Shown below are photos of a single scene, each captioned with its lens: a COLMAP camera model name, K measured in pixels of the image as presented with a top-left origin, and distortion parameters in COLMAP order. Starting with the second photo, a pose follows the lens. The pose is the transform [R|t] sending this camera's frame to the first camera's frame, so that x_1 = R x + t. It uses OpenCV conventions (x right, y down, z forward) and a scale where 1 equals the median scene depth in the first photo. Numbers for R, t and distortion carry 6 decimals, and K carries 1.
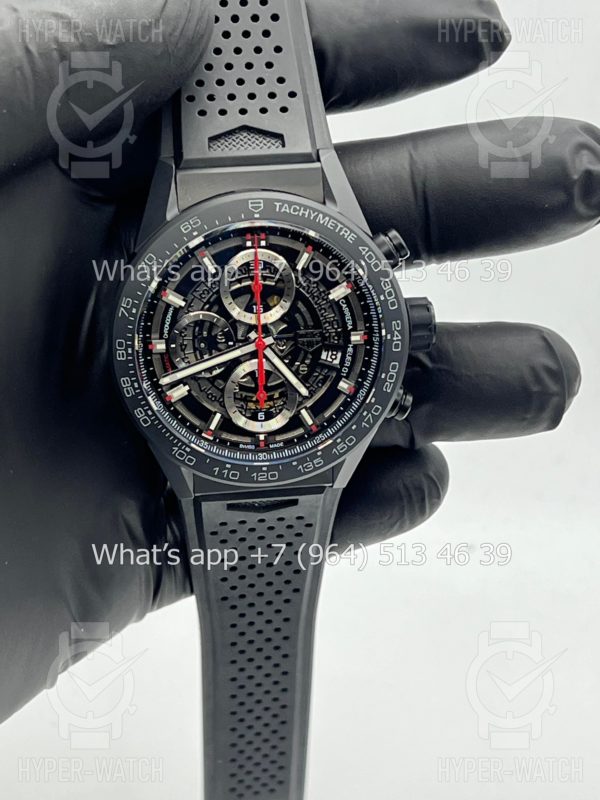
lens RADIAL K [[1821.9, 0, 300.0], [0, 1821.9, 400.0], [0, 0, 1]] dist [0.181674, -0.265215]
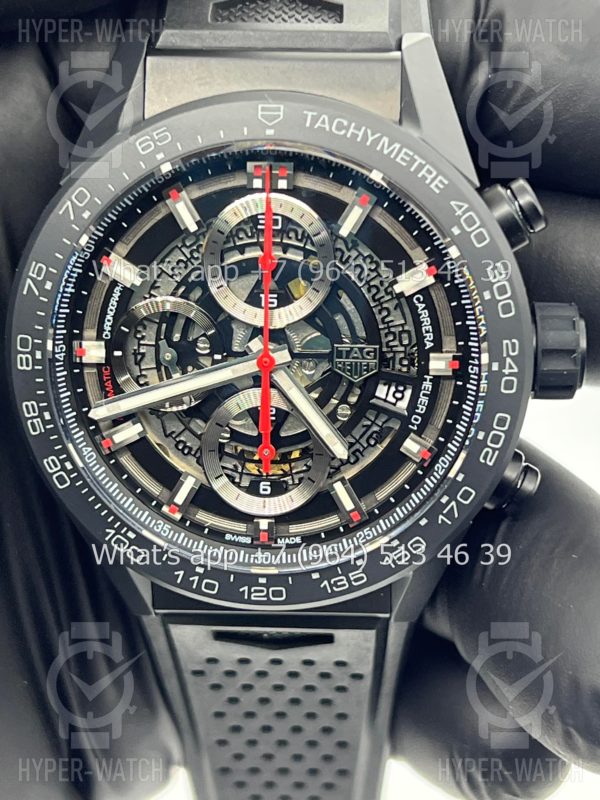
lens RADIAL K [[1821.9, 0, 300.0], [0, 1821.9, 400.0], [0, 0, 1]] dist [0.181674, -0.265215]
pose [[0.986245, 0.079917, -0.144689, 0.071187], [-0.084254, 0.996153, -0.024089, -0.005897], [0.142208, 0.035948, 0.989184, 0.435121]]
